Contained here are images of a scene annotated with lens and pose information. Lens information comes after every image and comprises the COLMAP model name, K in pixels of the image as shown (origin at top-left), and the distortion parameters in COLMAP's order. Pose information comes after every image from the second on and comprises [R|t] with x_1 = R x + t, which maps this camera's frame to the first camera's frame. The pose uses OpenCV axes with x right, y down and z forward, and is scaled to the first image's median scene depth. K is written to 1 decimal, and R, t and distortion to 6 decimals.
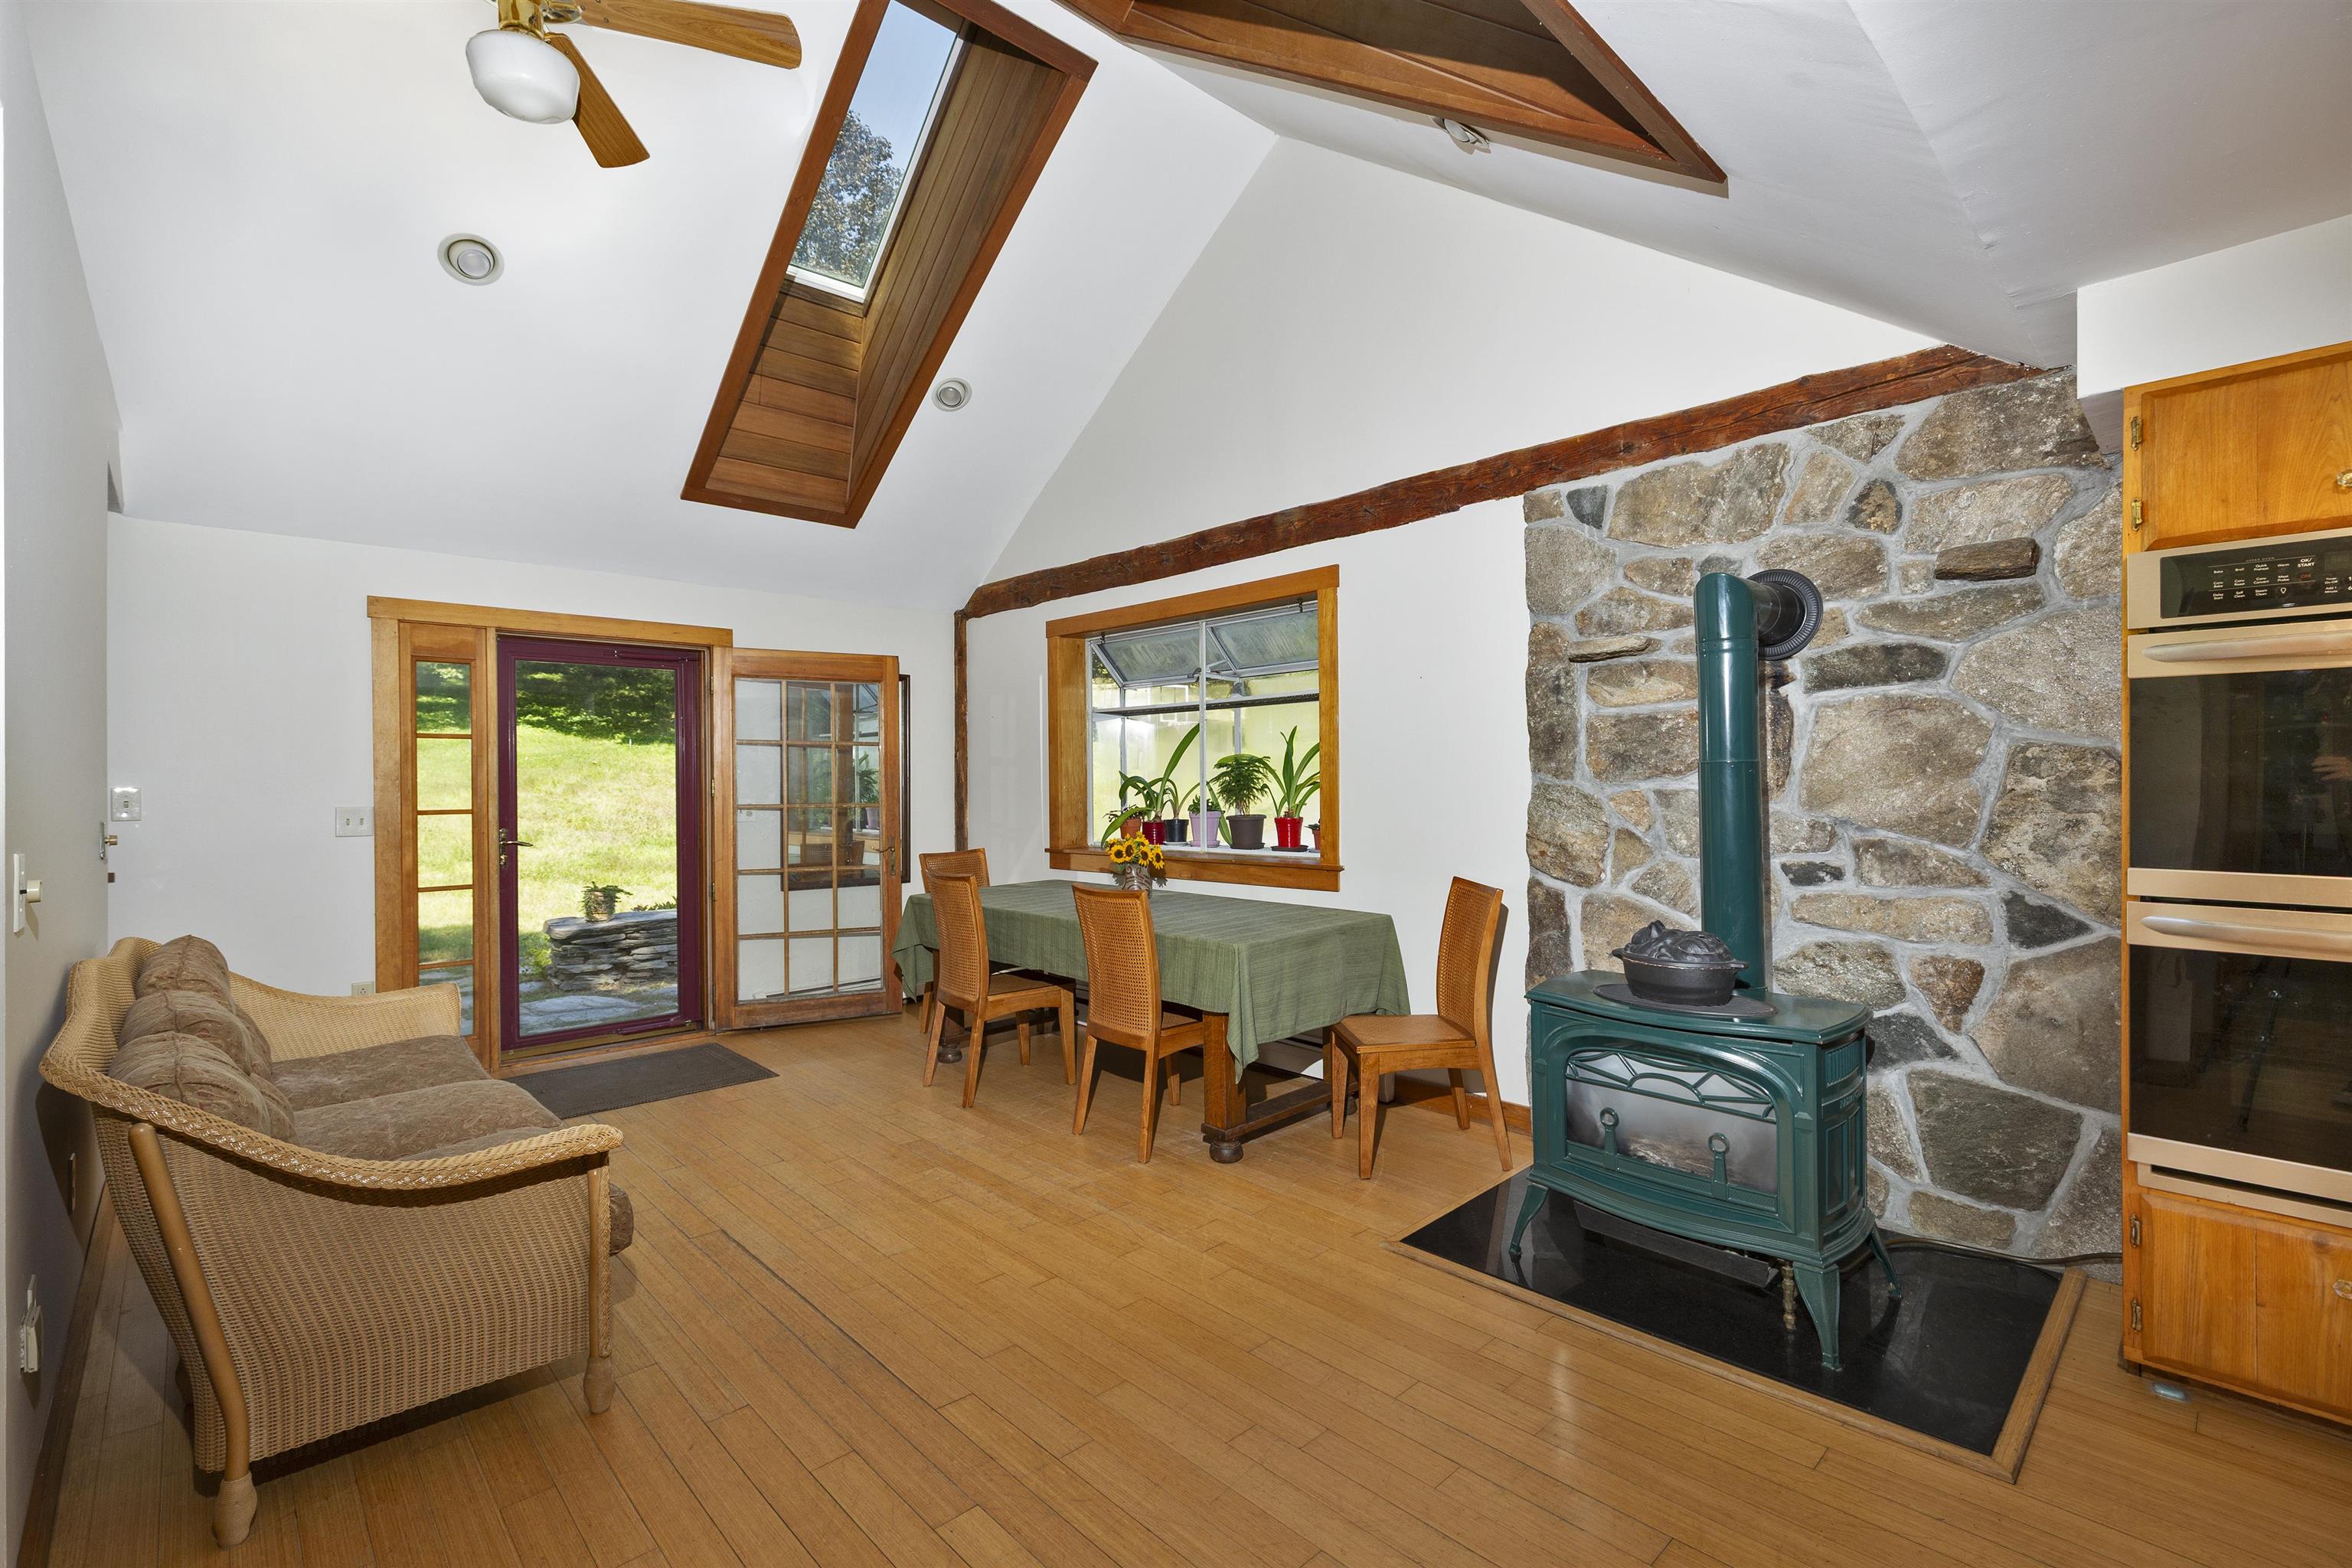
lens RADIAL K [[1047.1, 0, 1178.3], [0, 1047.1, 785.5], [0, 0, 1]] dist [-0.003587, 0.001139]
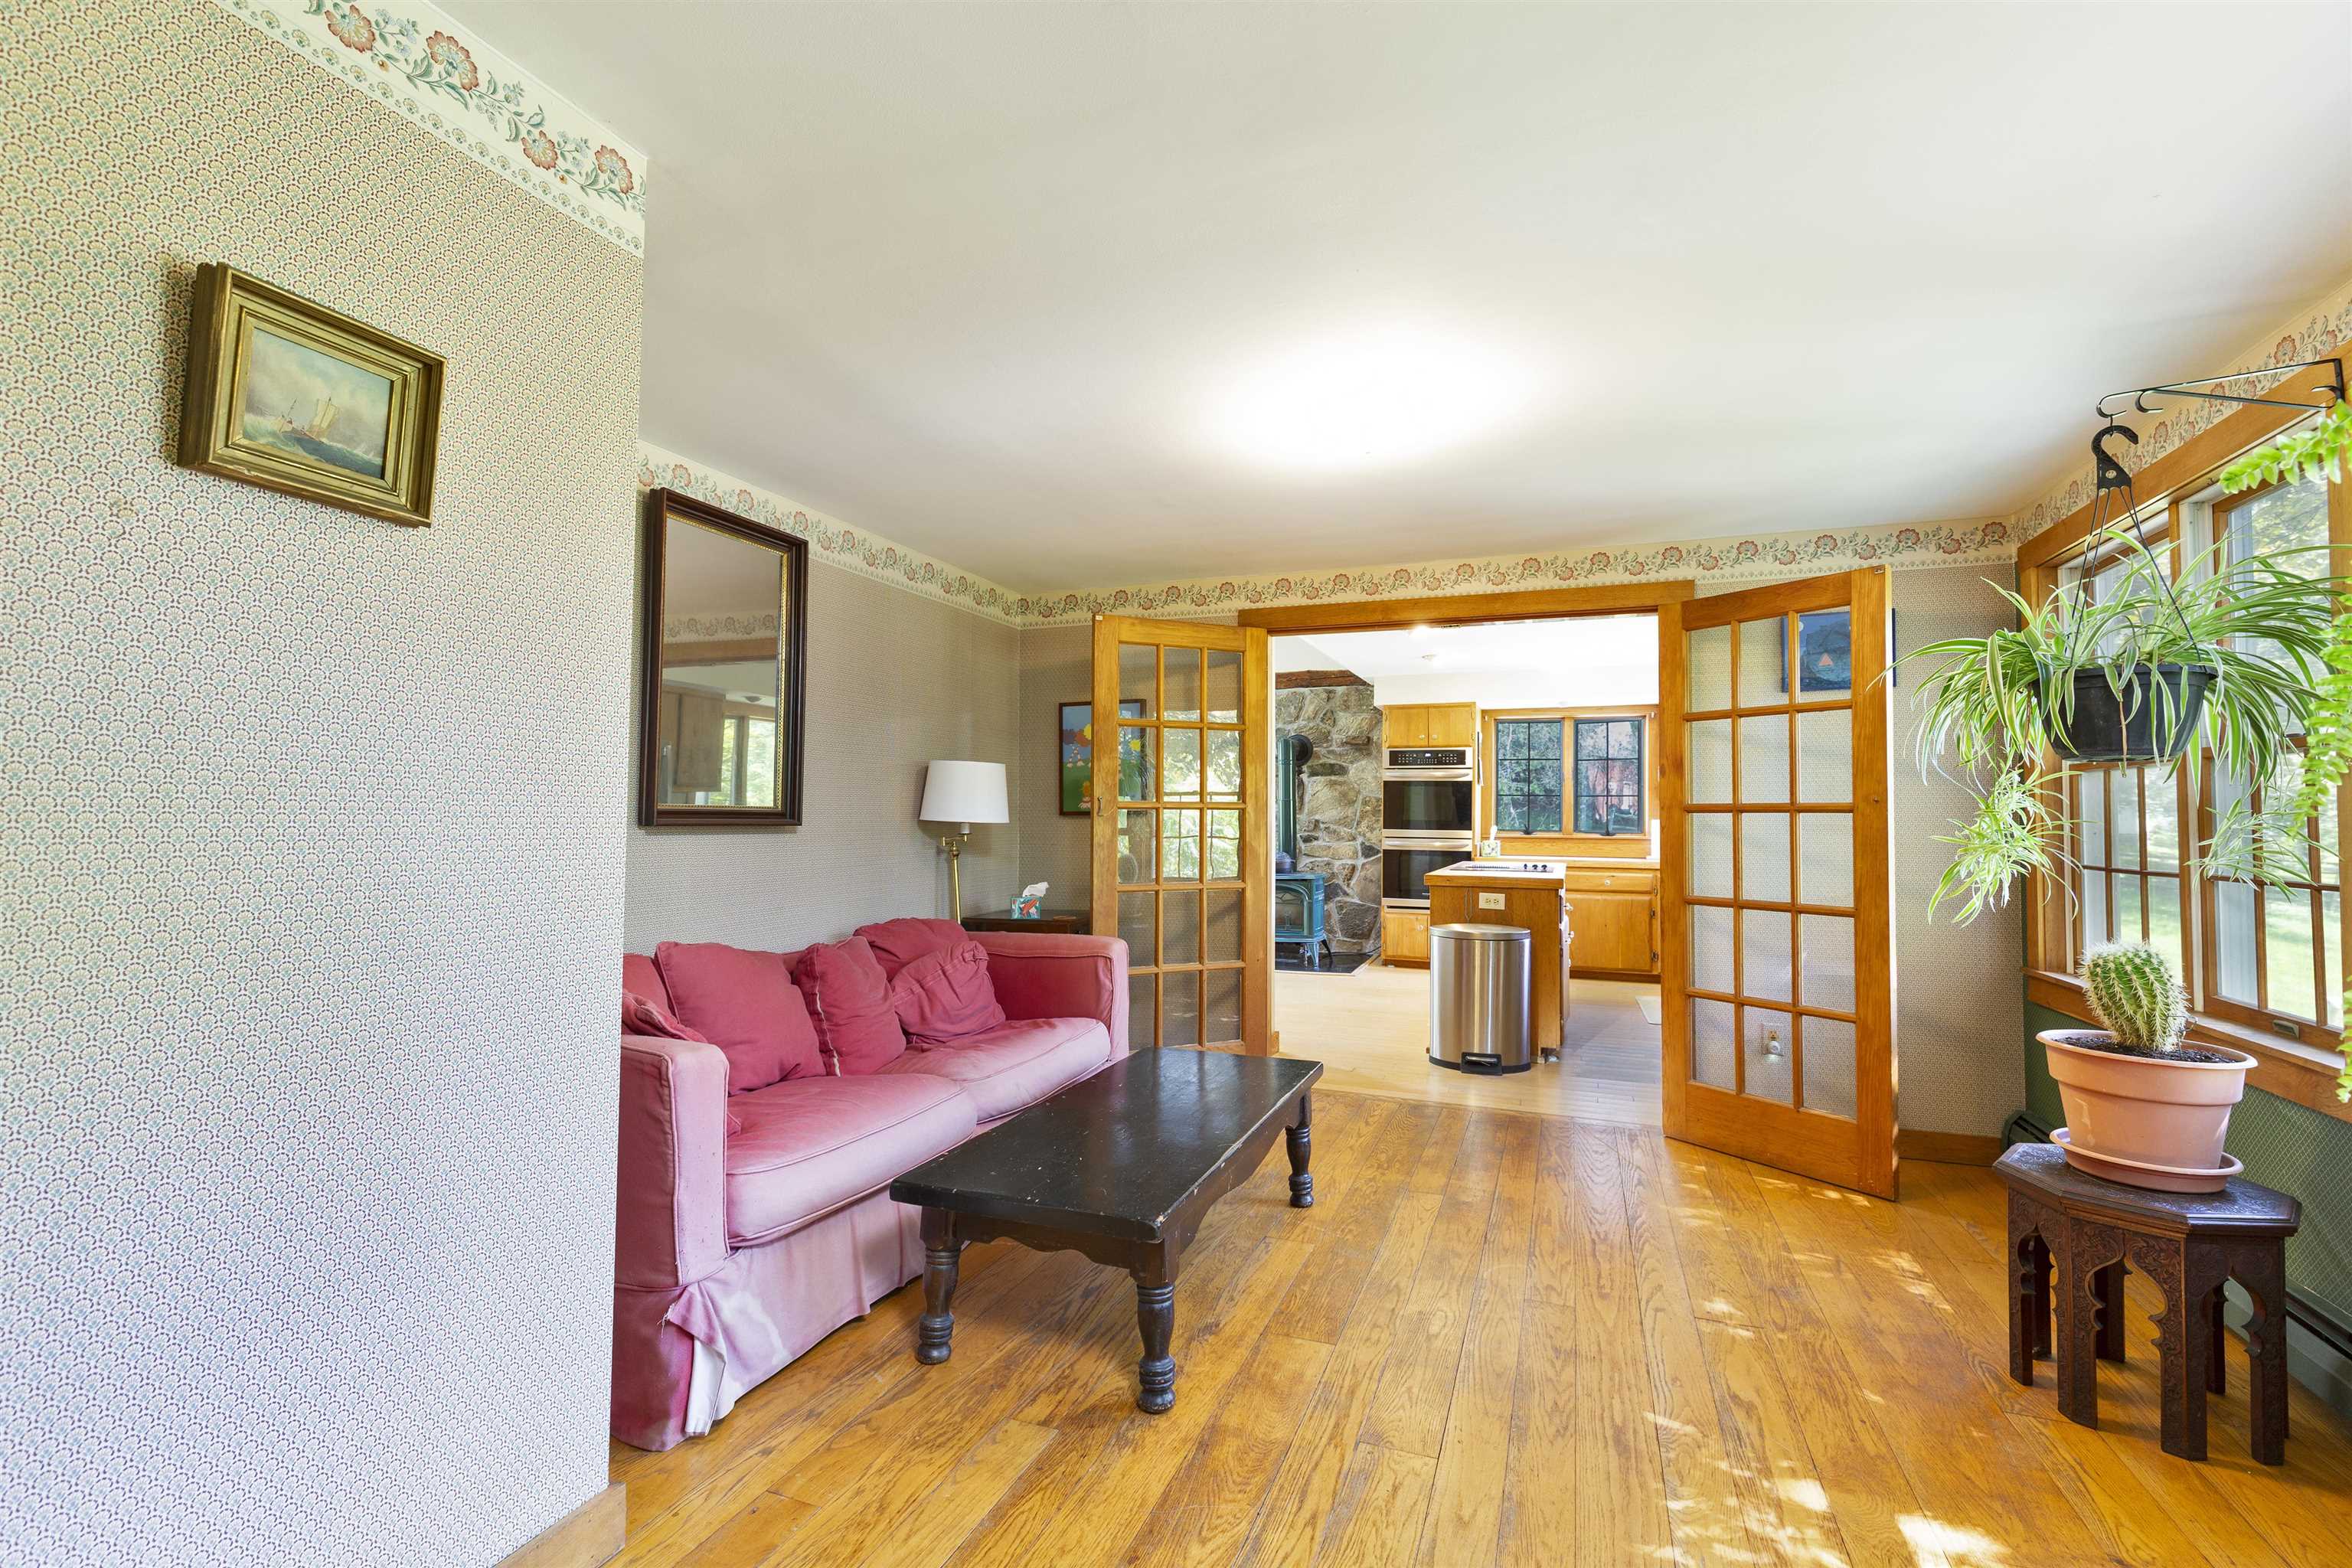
lens RADIAL K [[1047.1, 0, 1178.4], [0, 1047.1, 777.1], [0, 0, 1]] dist [-0.003587, 0.001139]
pose [[0.902806, 0.030786, 0.428944, -1.004364], [-0.013302, 0.998956, -0.043699, 0.045362], [-0.429842, 0.033746, 0.902273, -1.518783]]
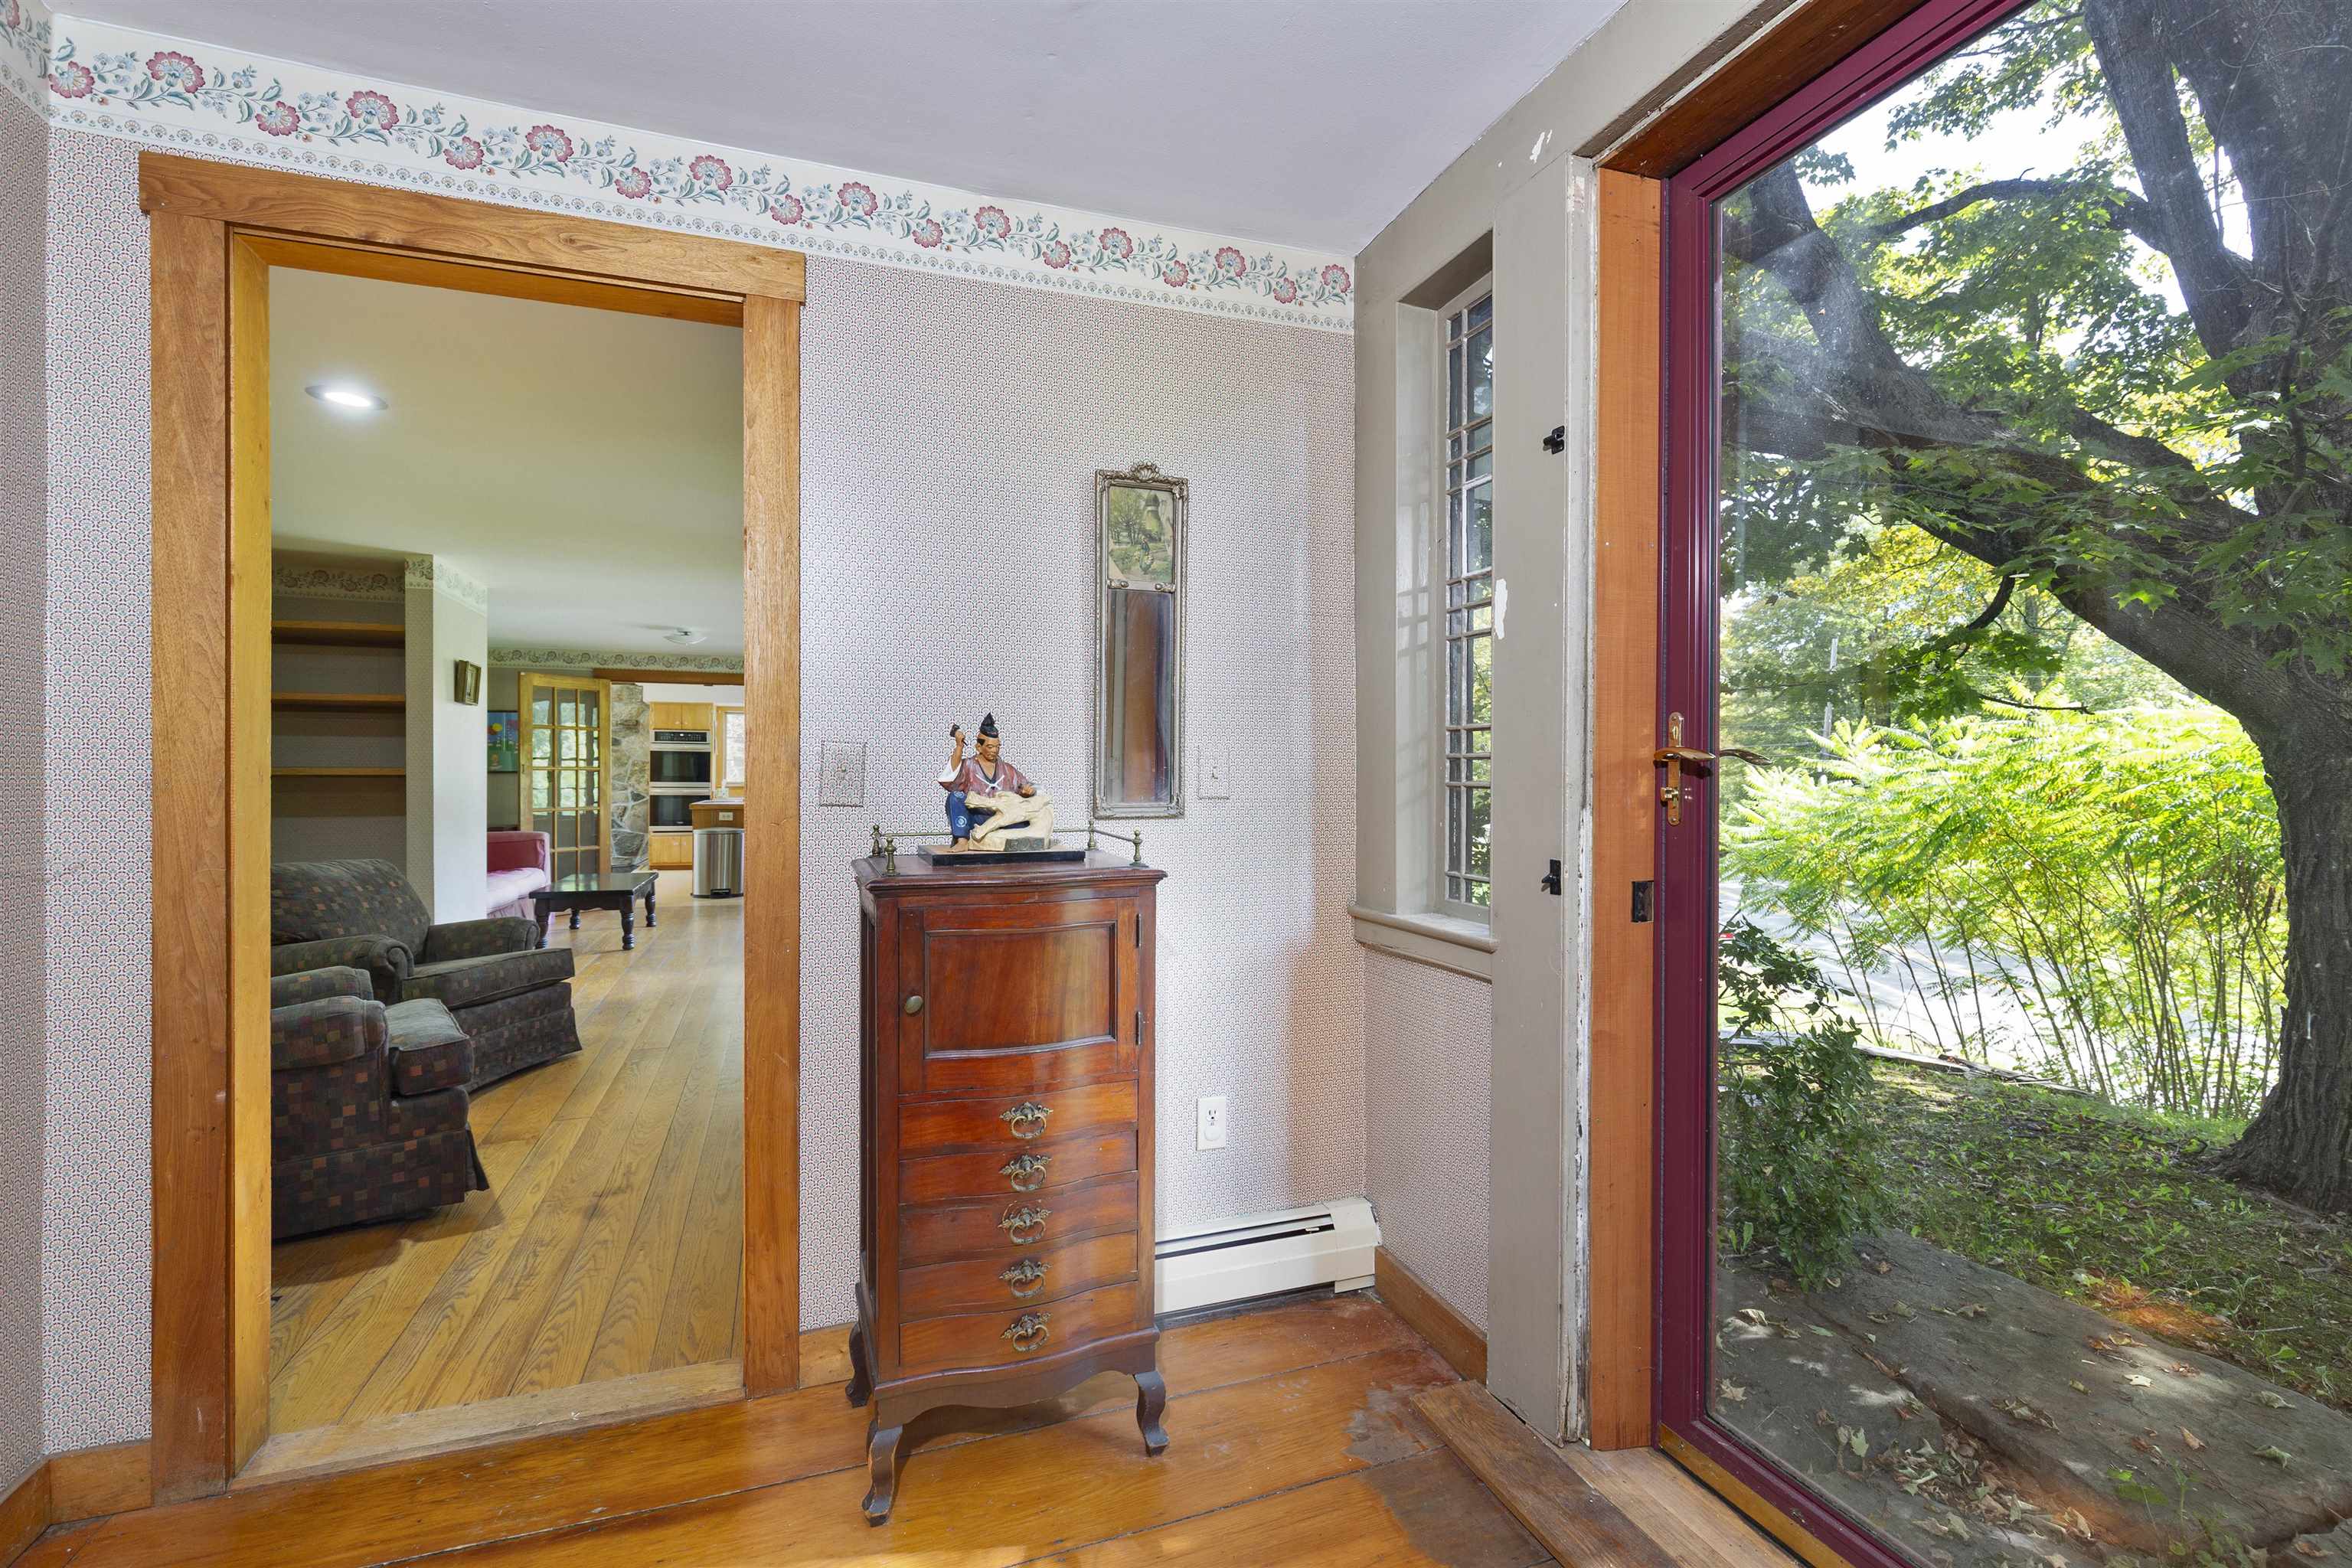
lens RADIAL K [[1047.1, 0, 1172.3], [0, 1047.1, 784.8], [0, 0, 1]] dist [-0.003587, 0.001139]
pose [[0.406479, 0.004533, 0.913649, -2.341369], [-0.004427, 0.999986, -0.002992, 0.068389], [-0.913649, -0.002829, 0.406493, -2.916576]]
